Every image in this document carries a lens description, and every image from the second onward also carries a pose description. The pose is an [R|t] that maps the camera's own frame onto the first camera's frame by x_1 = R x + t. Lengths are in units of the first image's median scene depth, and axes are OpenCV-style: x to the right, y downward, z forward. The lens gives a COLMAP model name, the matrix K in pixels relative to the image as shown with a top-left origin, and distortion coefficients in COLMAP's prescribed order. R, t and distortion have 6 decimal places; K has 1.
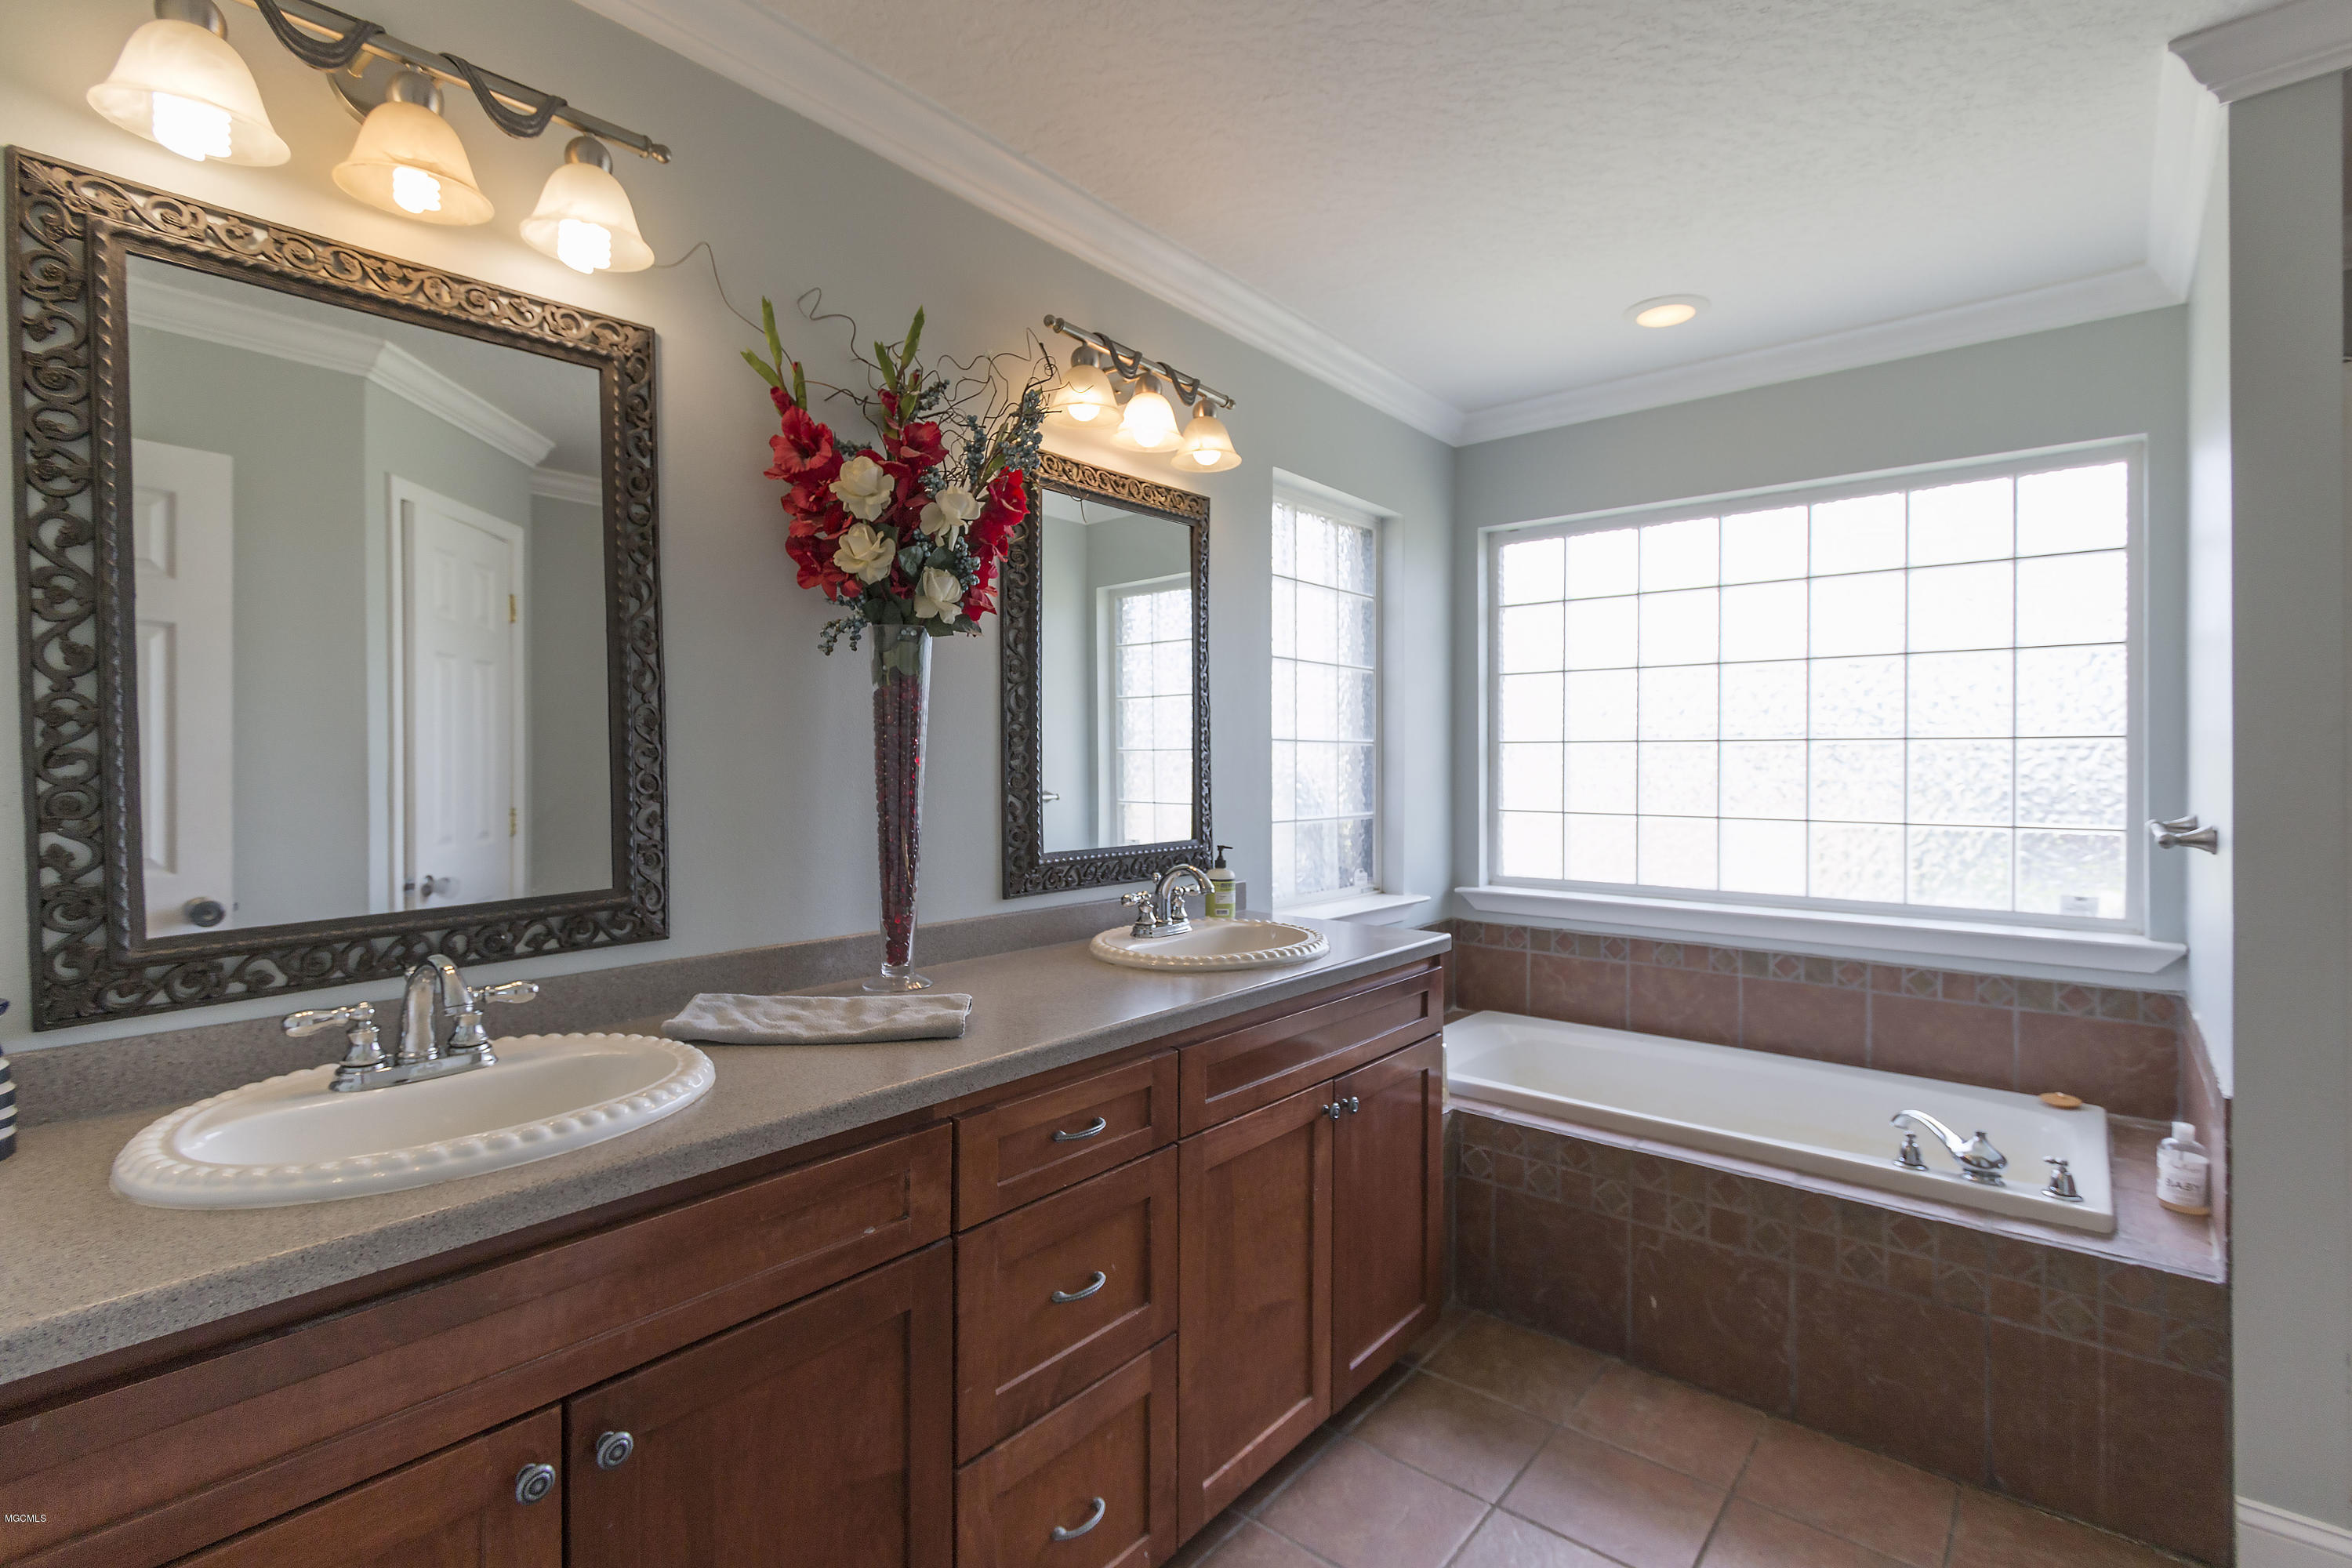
lens RADIAL K [[1079.2, 0, 1150.7], [0, 1079.2, 773.4], [0, 0, 1]] dist [0.004745, -0.002864]
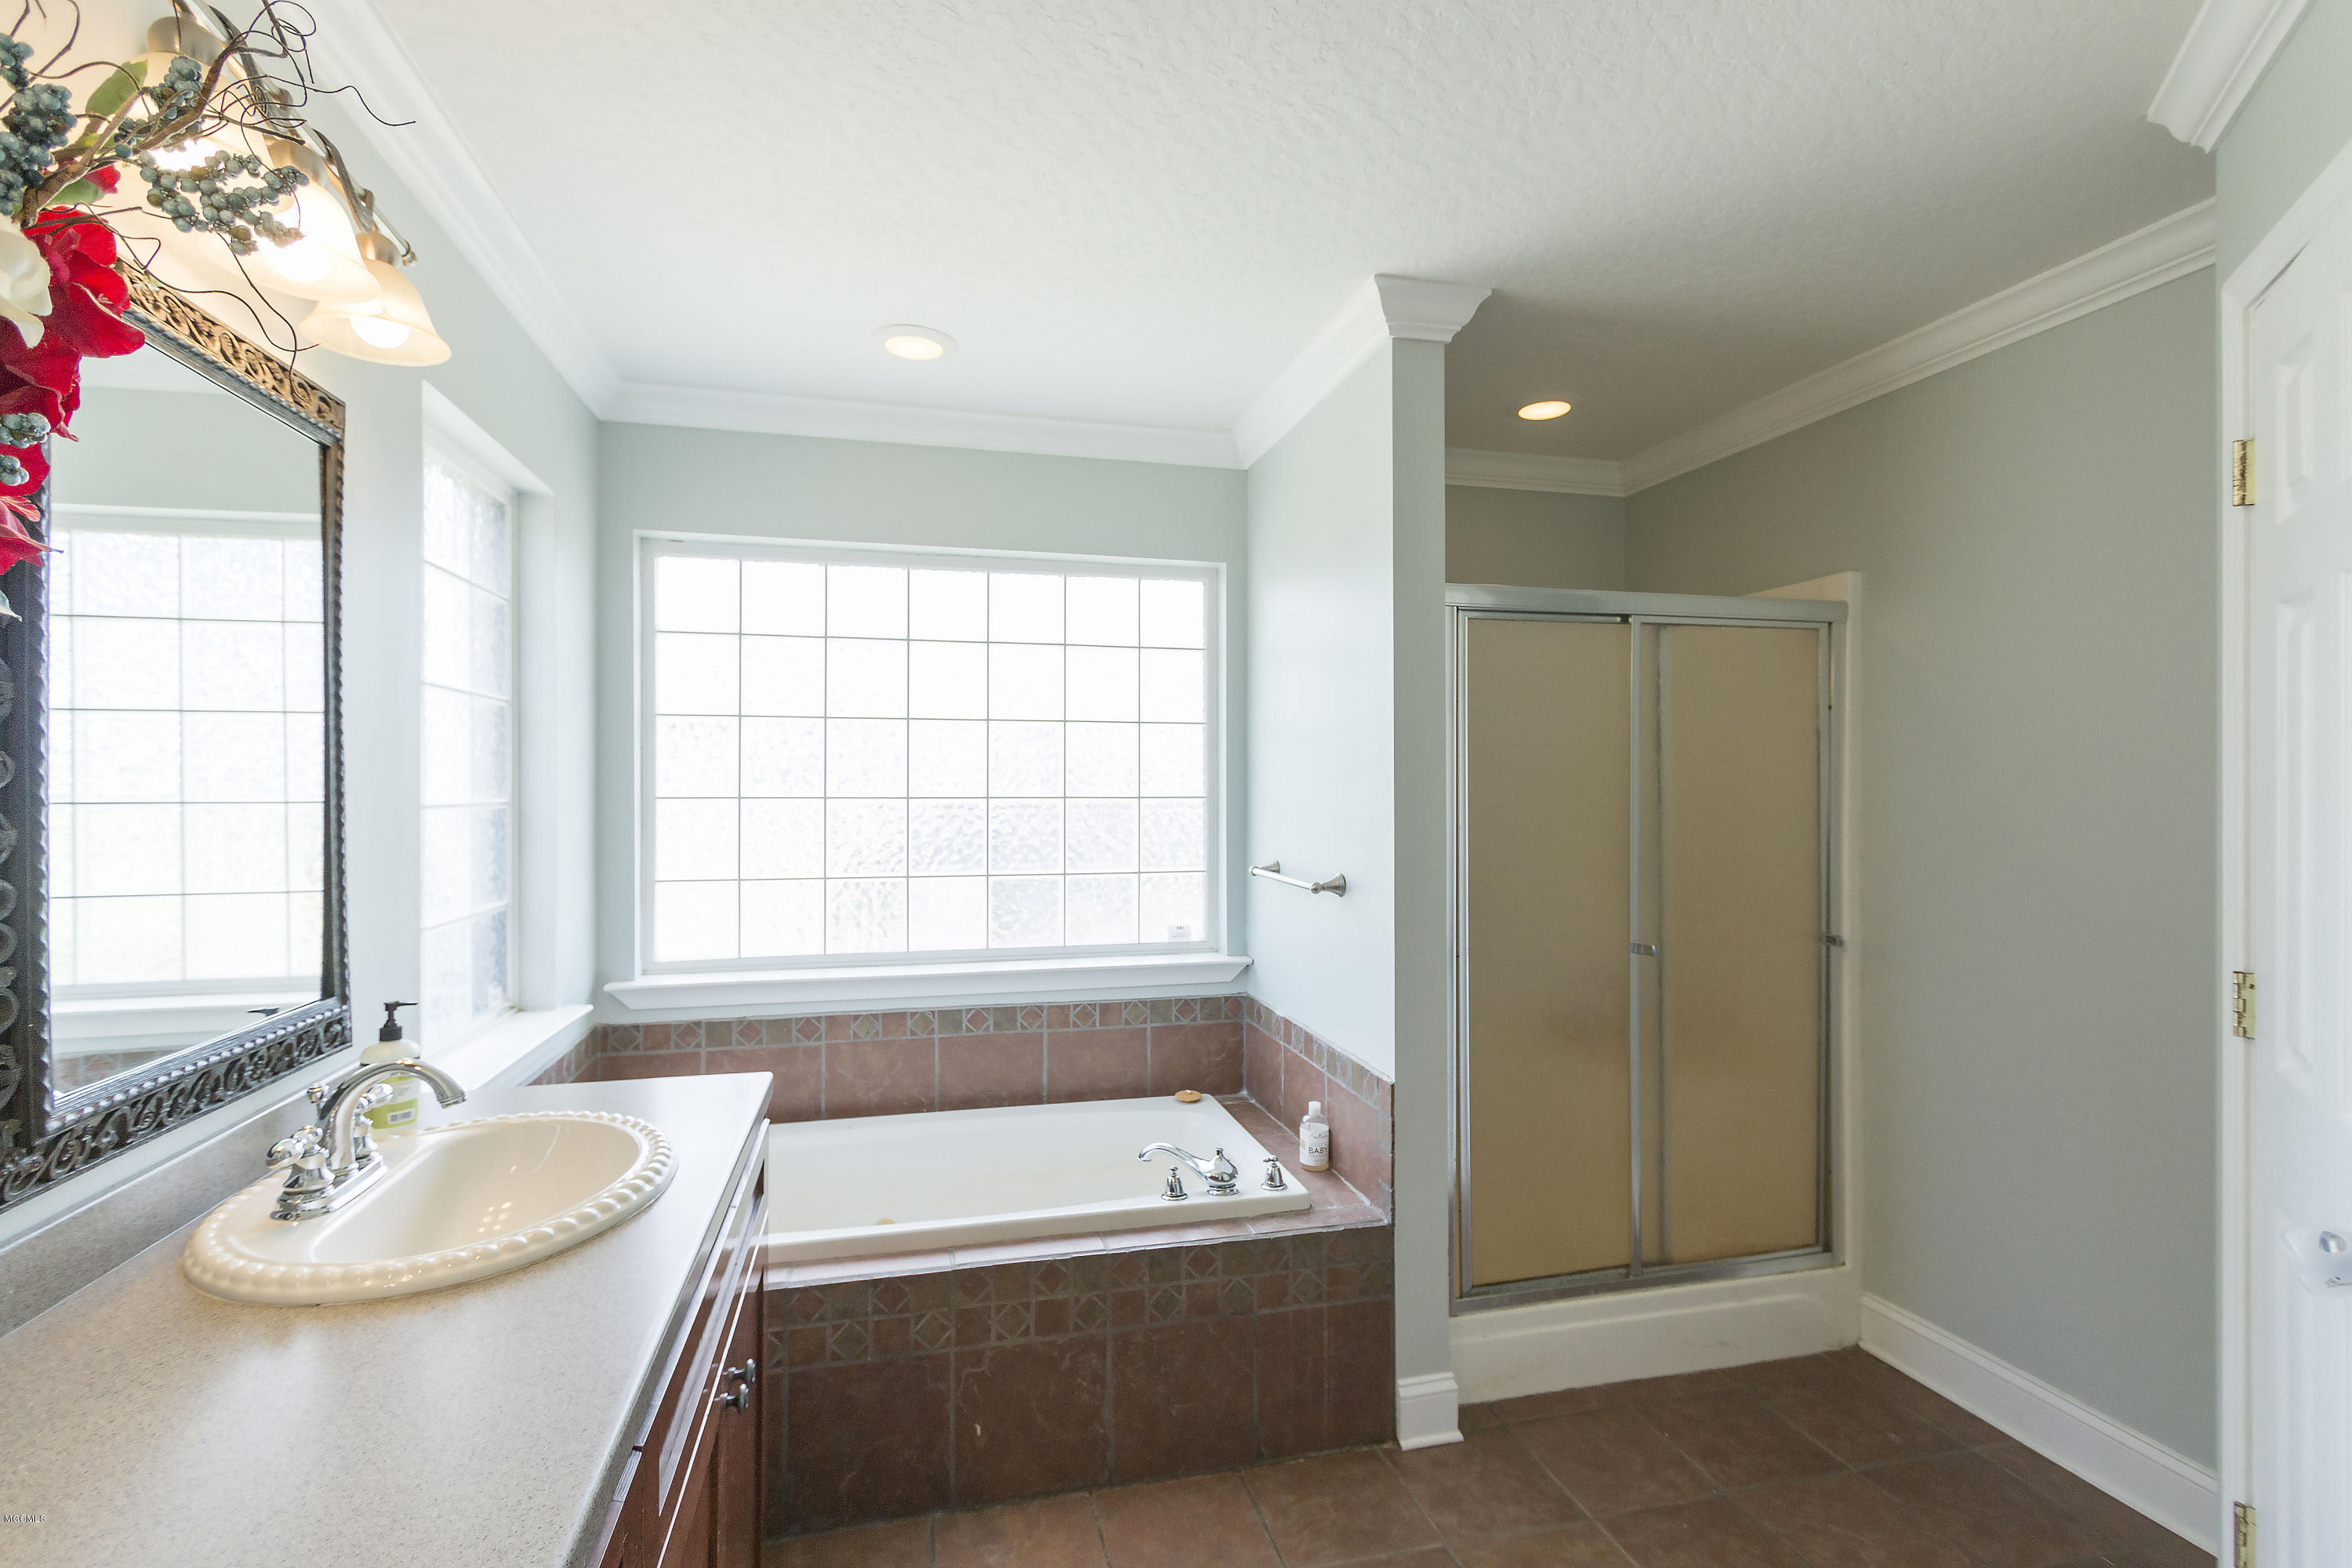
lens RADIAL K [[1079.2, 0, 1177.7], [0, 1079.2, 790.8], [0, 0, 1]] dist [0.004745, -0.002864]
pose [[0.577242, -0.004708, 0.816560, -0.165503], [0.010208, 0.999947, -0.001451, -0.042317], [-0.816509, 0.009173, 0.577259, 0.307977]]
